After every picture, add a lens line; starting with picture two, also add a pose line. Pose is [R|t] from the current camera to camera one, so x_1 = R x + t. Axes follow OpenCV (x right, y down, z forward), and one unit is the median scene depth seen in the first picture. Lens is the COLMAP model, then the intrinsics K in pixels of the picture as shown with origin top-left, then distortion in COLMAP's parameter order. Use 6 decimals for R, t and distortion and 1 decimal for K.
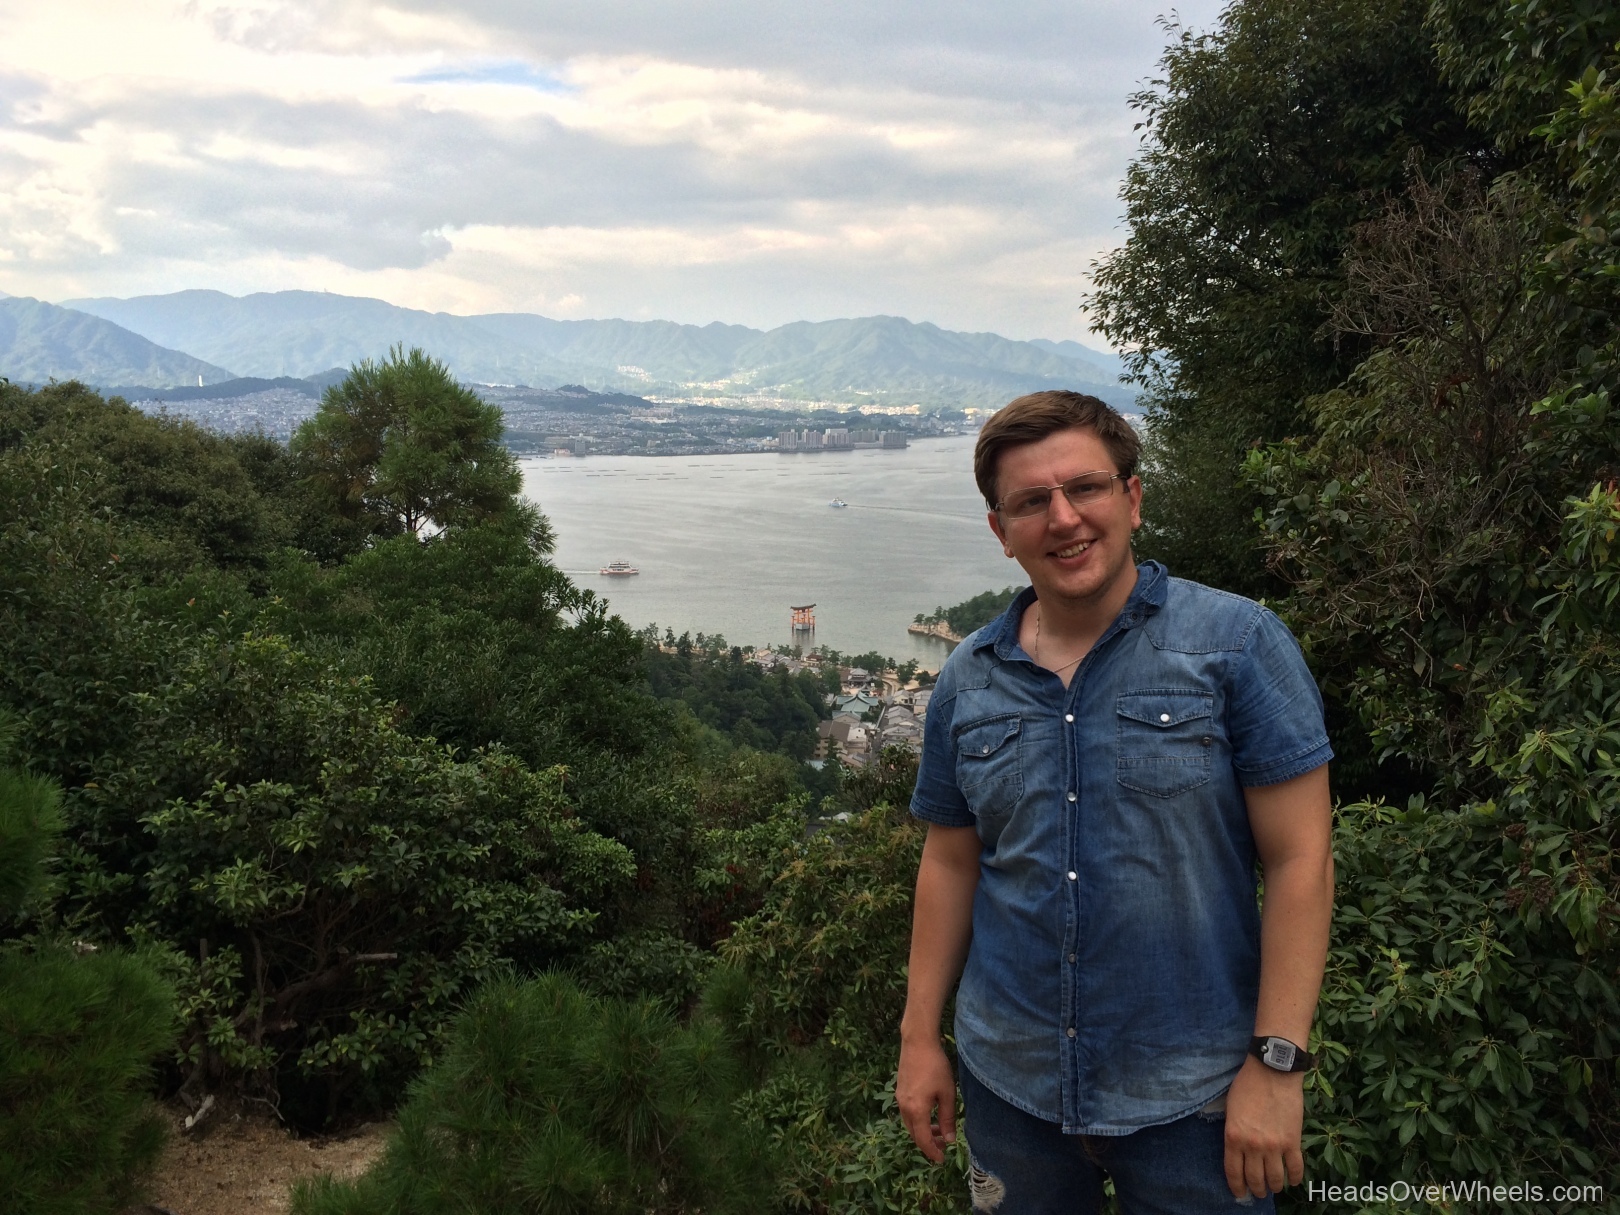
lens RADIAL K [[1235.1, 0, 882.4], [0, 1235.1, 608.7], [0, 0, 1]] dist [0.050177, -0.040853]
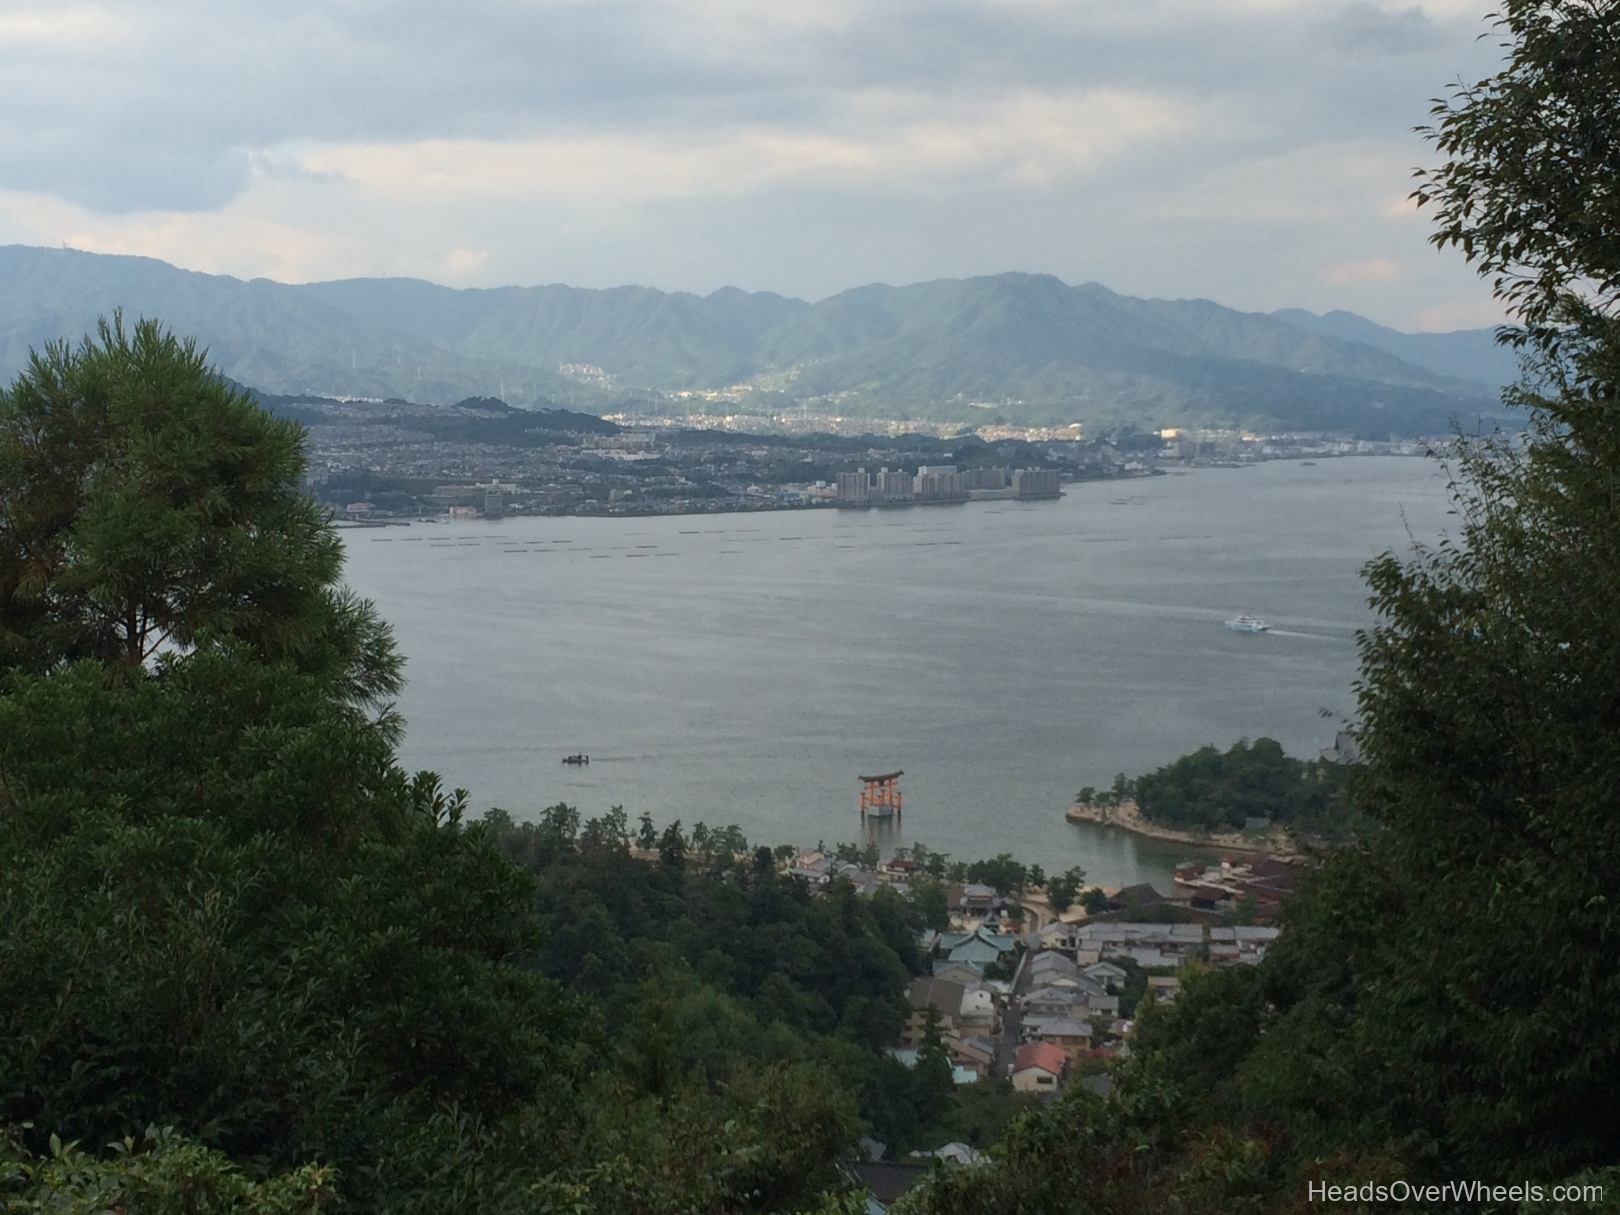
lens RADIAL K [[2139.2, 0, 858.0], [0, 2139.2, 604.8], [0, 0, 1]] dist [0.042422, 0.000000]
pose [[0.997147, -0.008230, -0.075033, 0.003490], [0.002177, 0.996760, -0.080403, -0.013480], [0.075452, 0.080011, 0.993934, 0.149253]]
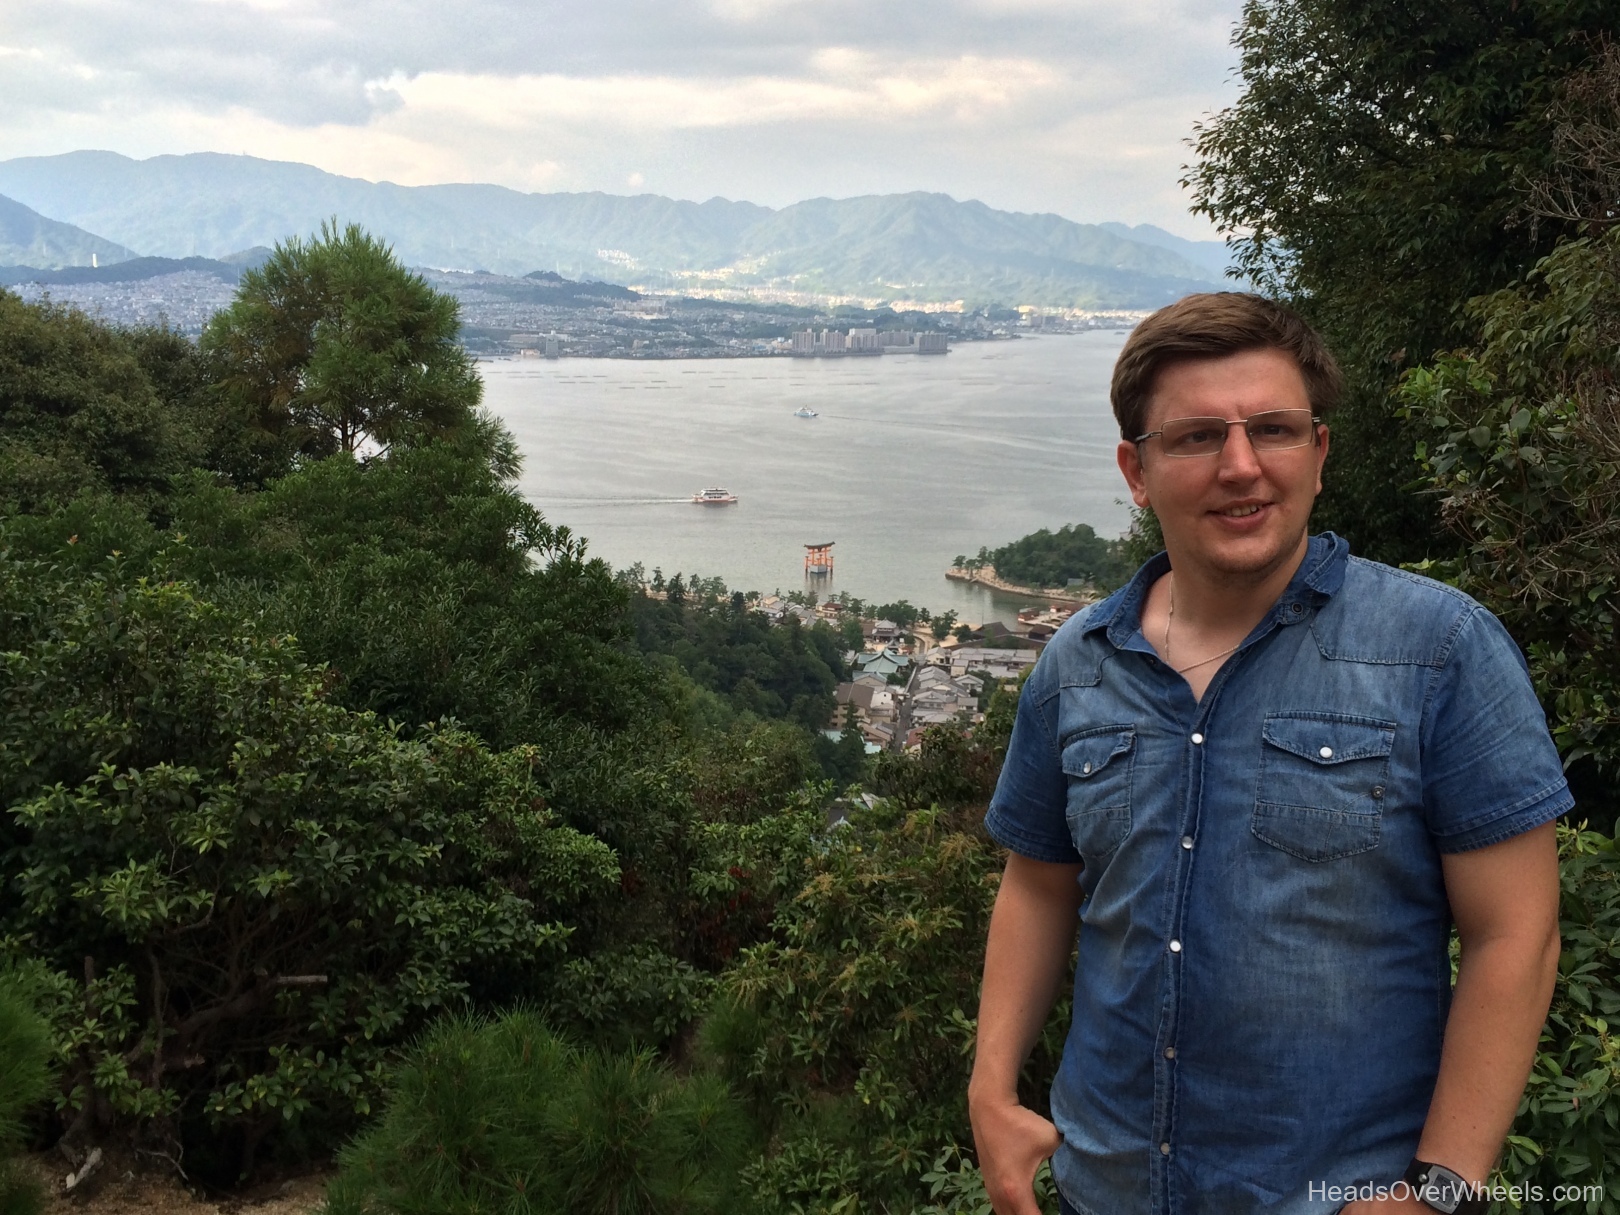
lens RADIAL K [[1492.4, 0, 892.5], [0, 1492.4, 599.1], [0, 0, 1]] dist [0.041334, -0.025164]
pose [[0.999779, 0.015607, -0.014109, -0.007172], [-0.015117, 0.999302, 0.034173, -0.004553], [0.014632, -0.033952, 0.999316, 0.022193]]
